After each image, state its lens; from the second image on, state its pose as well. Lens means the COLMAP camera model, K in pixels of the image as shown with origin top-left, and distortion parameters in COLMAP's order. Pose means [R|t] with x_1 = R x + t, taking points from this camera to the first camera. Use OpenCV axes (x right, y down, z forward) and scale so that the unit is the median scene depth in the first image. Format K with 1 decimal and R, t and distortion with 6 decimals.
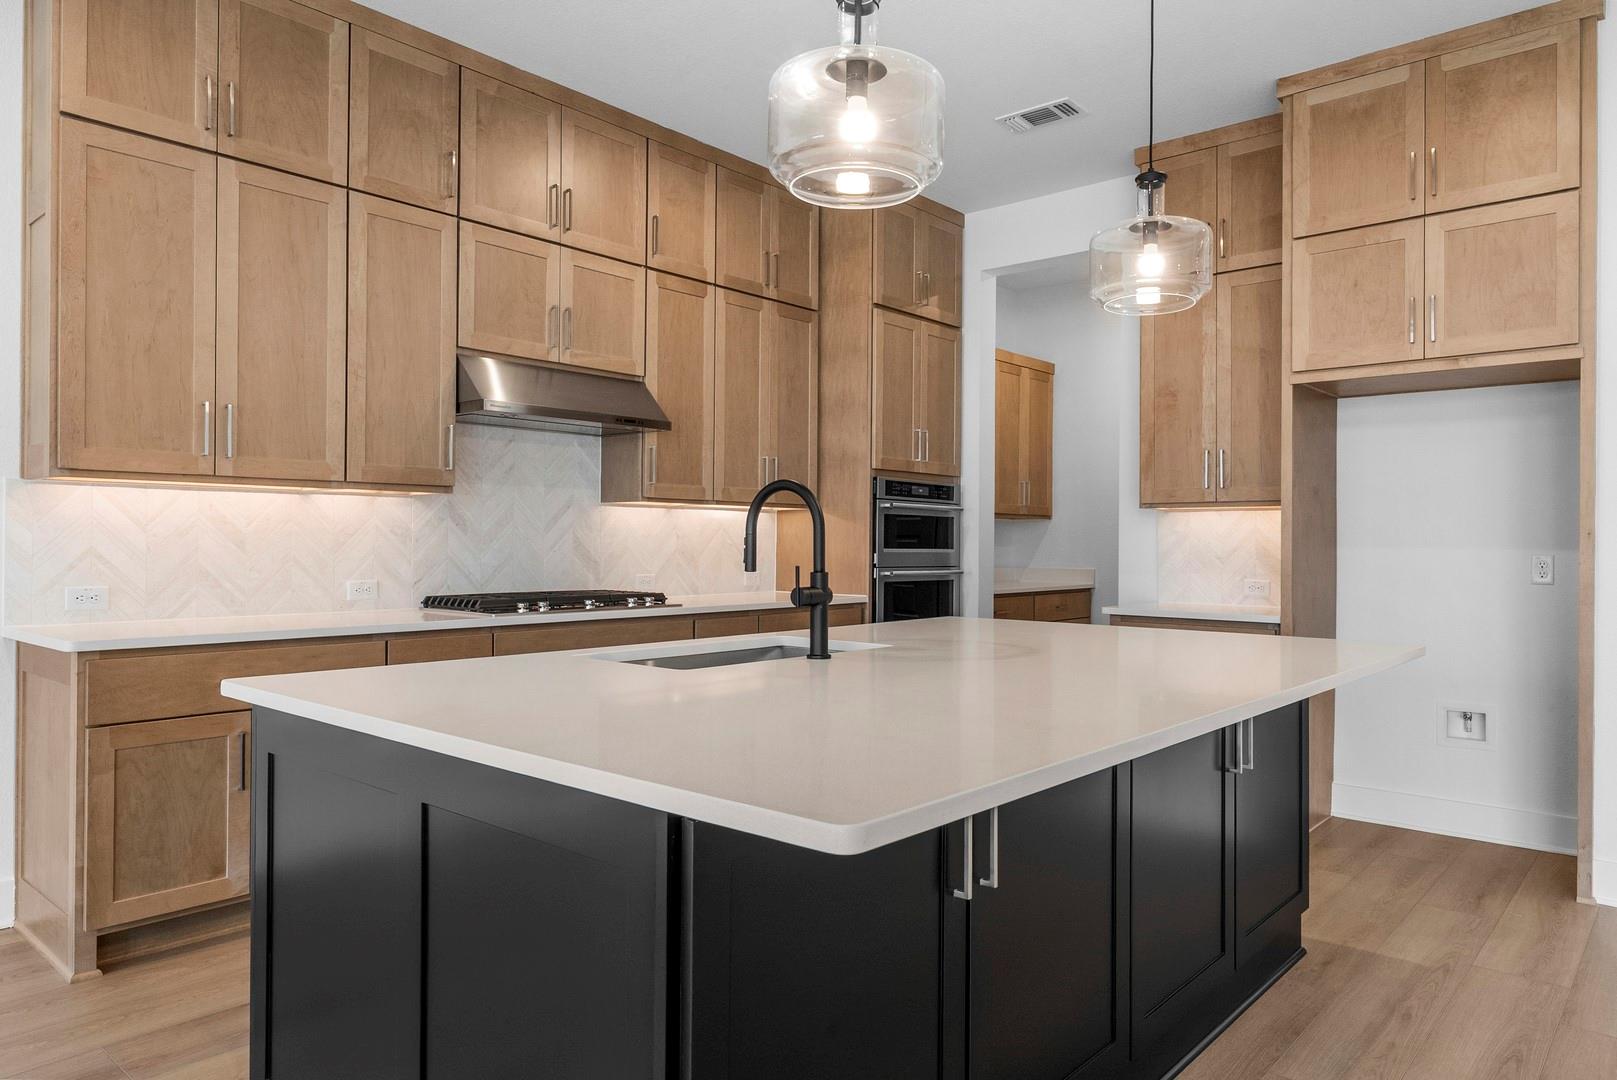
lens RADIAL K [[1045.3, 0, 809.6], [0, 1045.3, 536.9], [0, 0, 1]] dist [-0.015240, 0.001946]
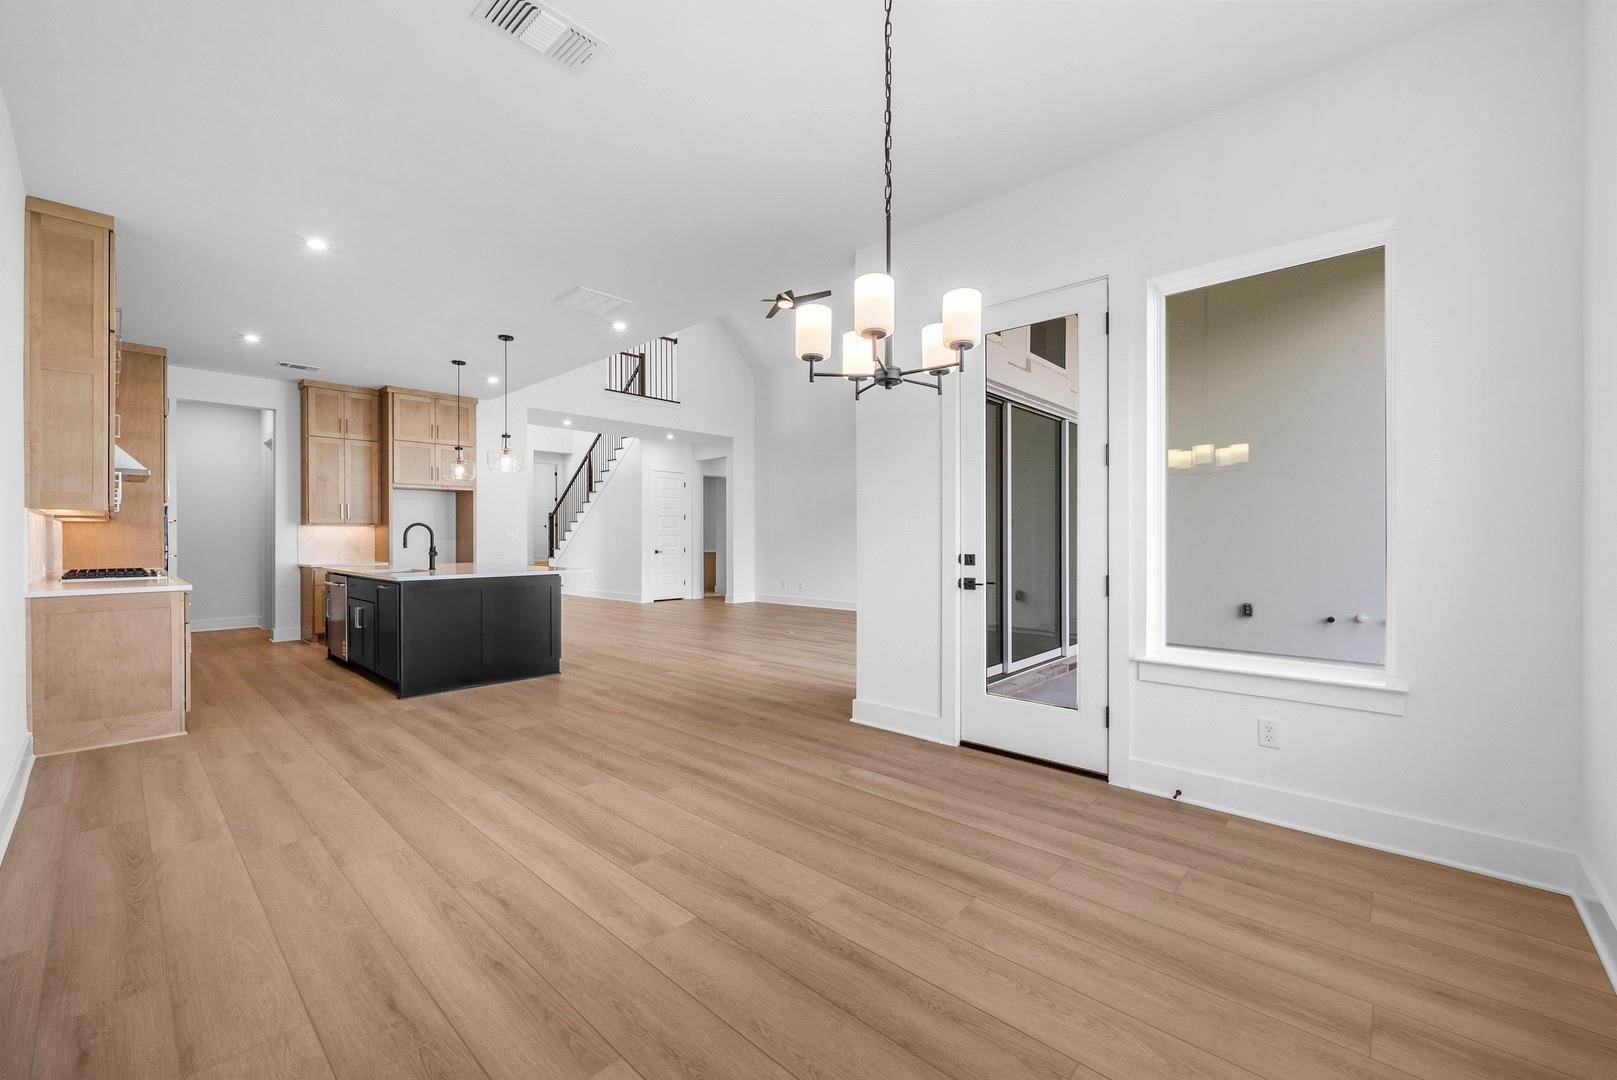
lens RADIAL K [[641.9, 0, 803.9], [0, 641.9, 539.7], [0, 0, 1]] dist [-0.002931, -0.000139]
pose [[0.028897, -0.009426, 0.999538, -1.331571], [-0.000580, 0.999955, 0.009447, -0.008522], [-0.999582, -0.000852, 0.028890, -0.254356]]
